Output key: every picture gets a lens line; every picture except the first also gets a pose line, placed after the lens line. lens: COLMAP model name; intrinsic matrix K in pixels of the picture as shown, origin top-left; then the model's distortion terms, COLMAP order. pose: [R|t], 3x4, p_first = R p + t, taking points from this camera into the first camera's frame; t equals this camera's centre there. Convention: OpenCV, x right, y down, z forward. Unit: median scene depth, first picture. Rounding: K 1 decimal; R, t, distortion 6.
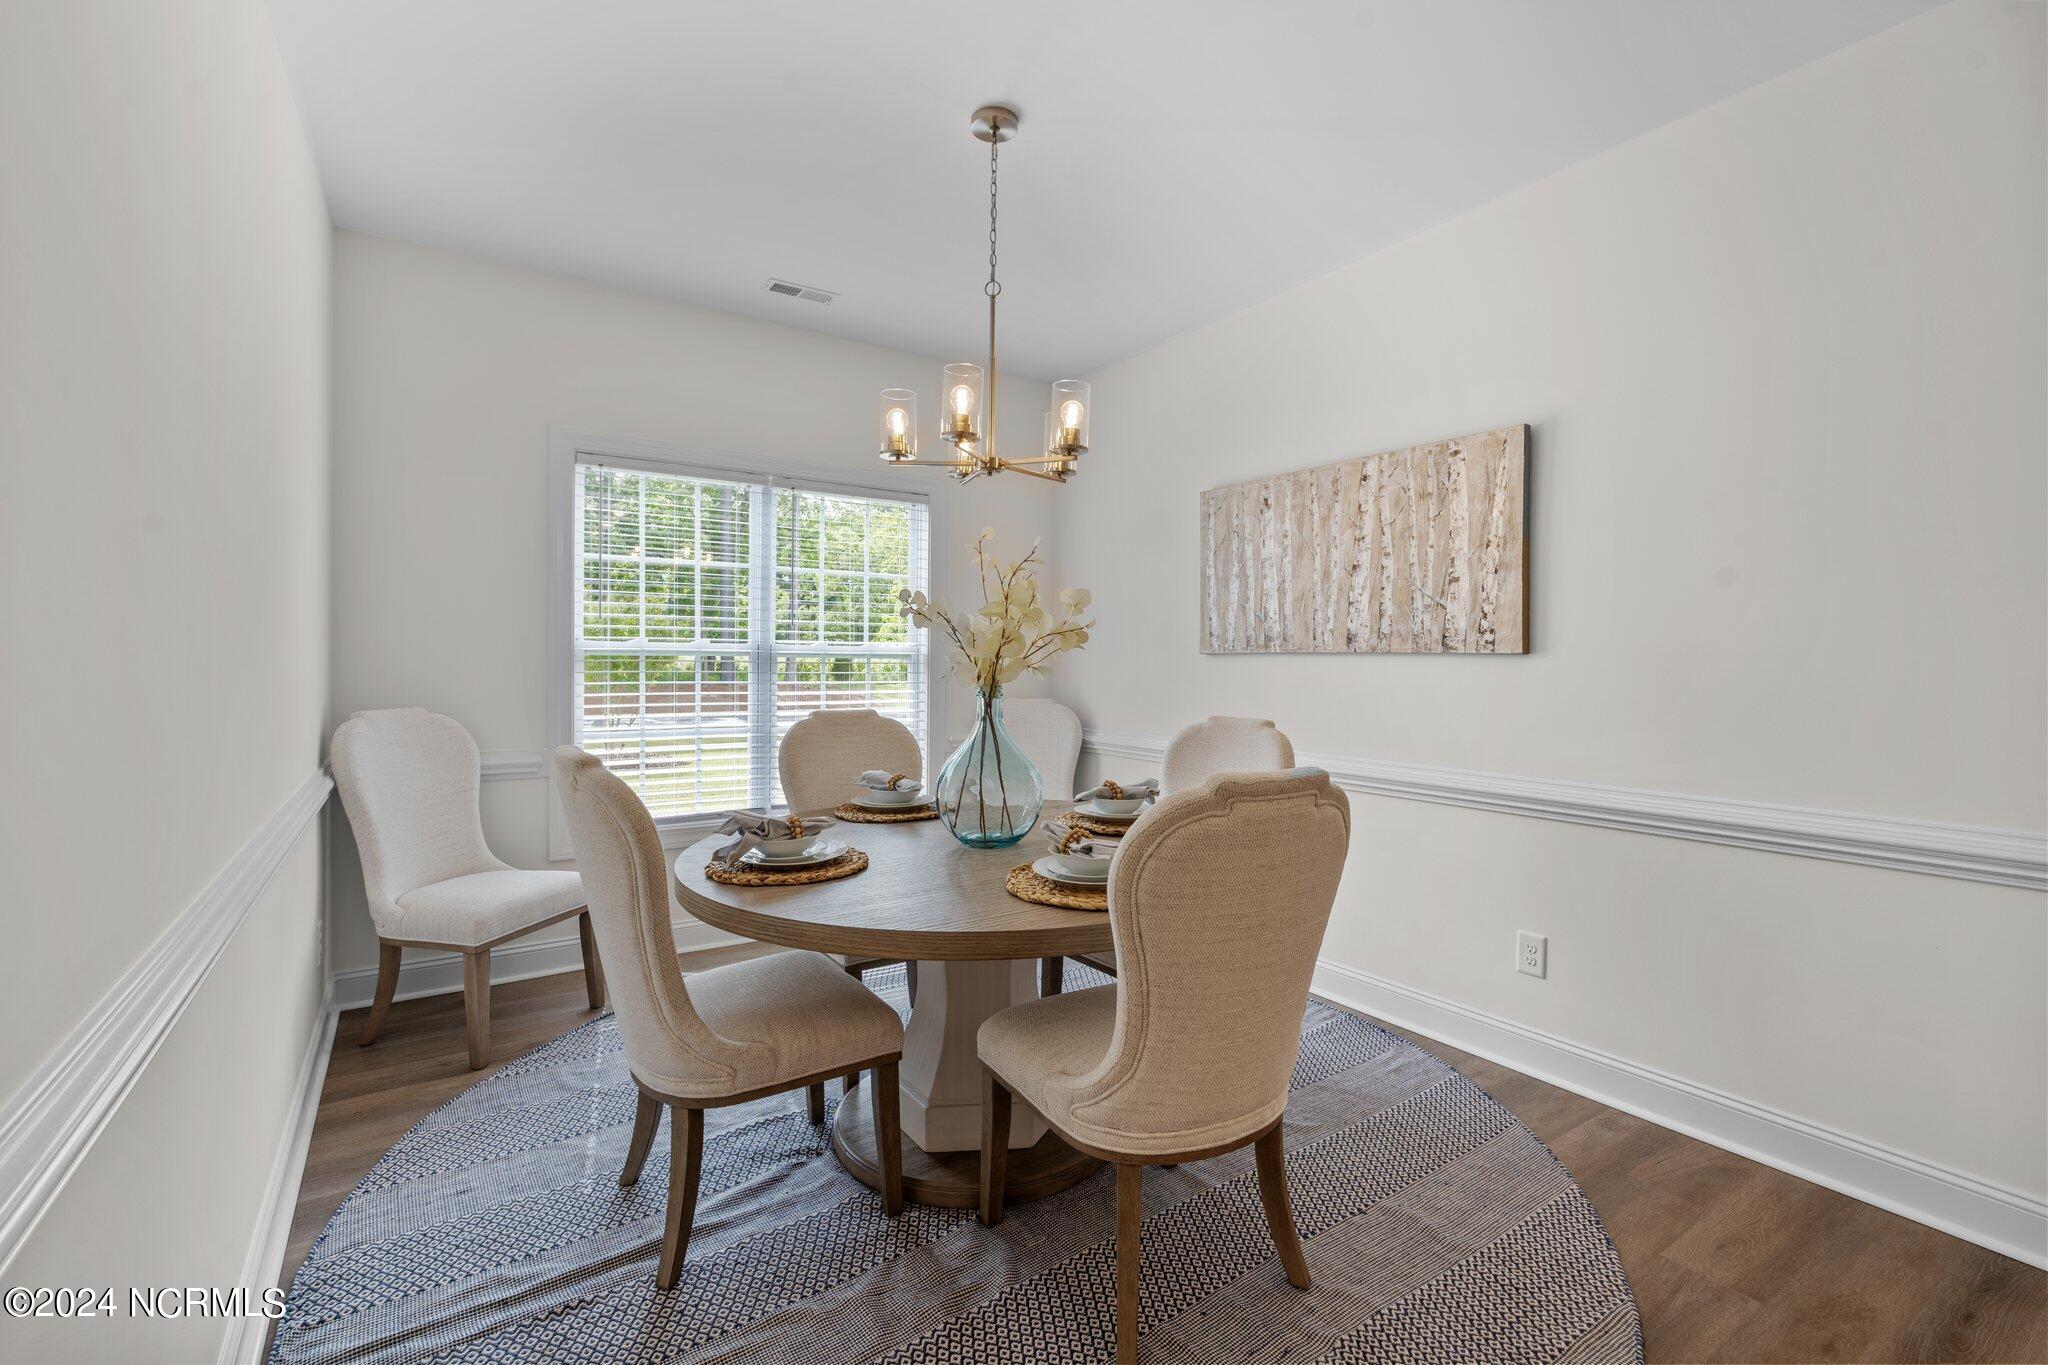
lens RADIAL K [[909.7, 0, 1002.5], [0, 909.7, 681.8], [0, 0, 1]] dist [-0.000582, -0.000188]
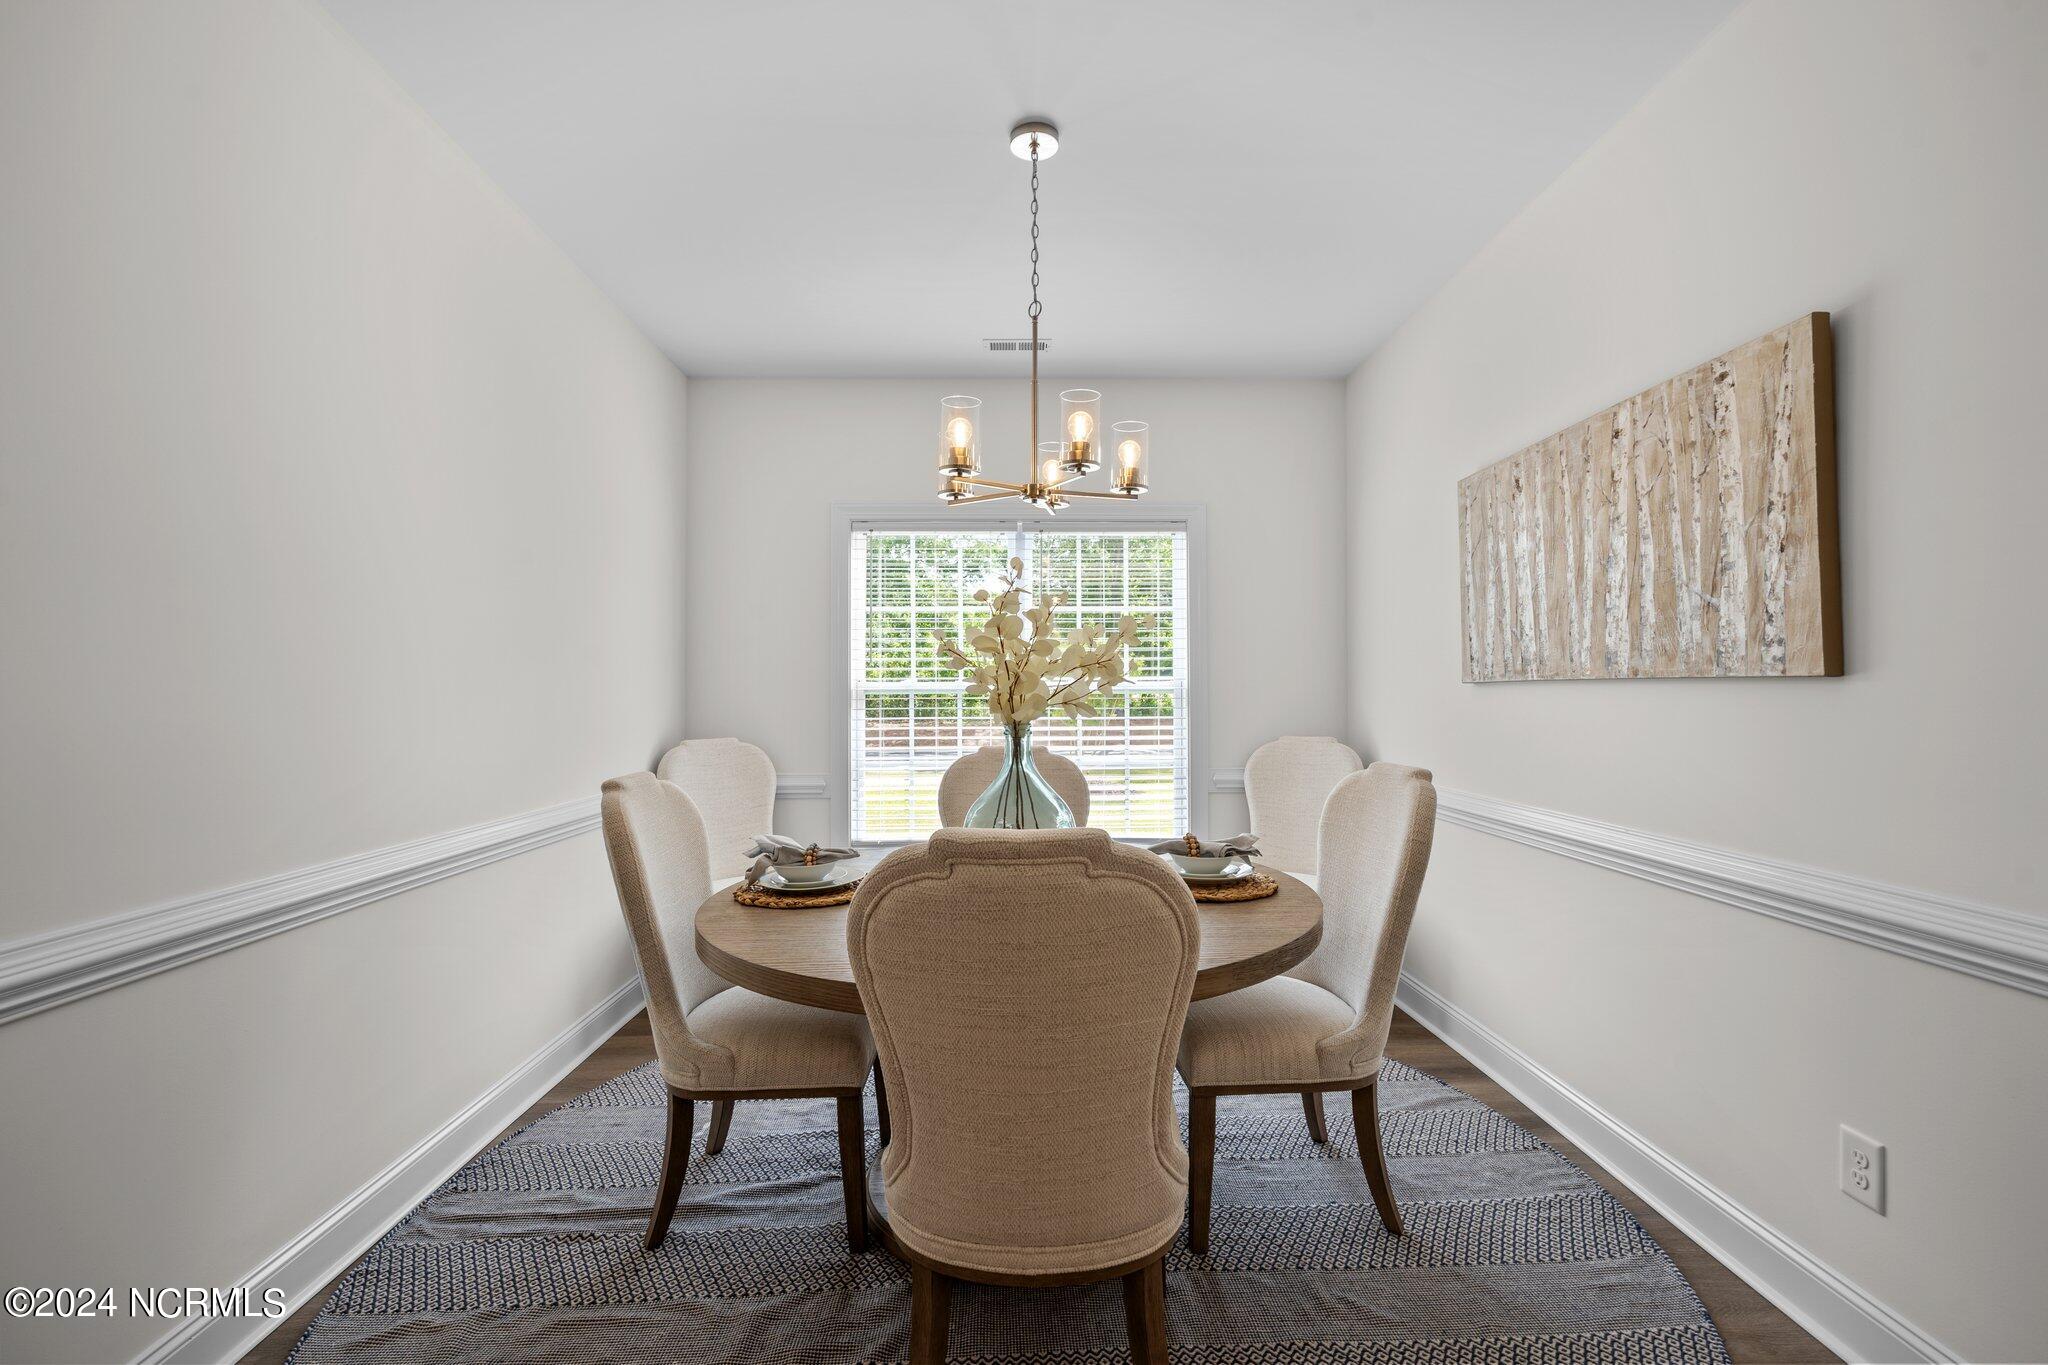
lens RADIAL K [[898.6, 0, 1021.1], [0, 898.6, 686.9], [0, 0, 1]] dist [-0.002367, 0.000152]
pose [[0.846572, -0.015660, -0.532044, 0.358501], [-0.001896, 0.999472, -0.032434, -0.001764], [0.532271, 0.028466, 0.846095, 0.153212]]
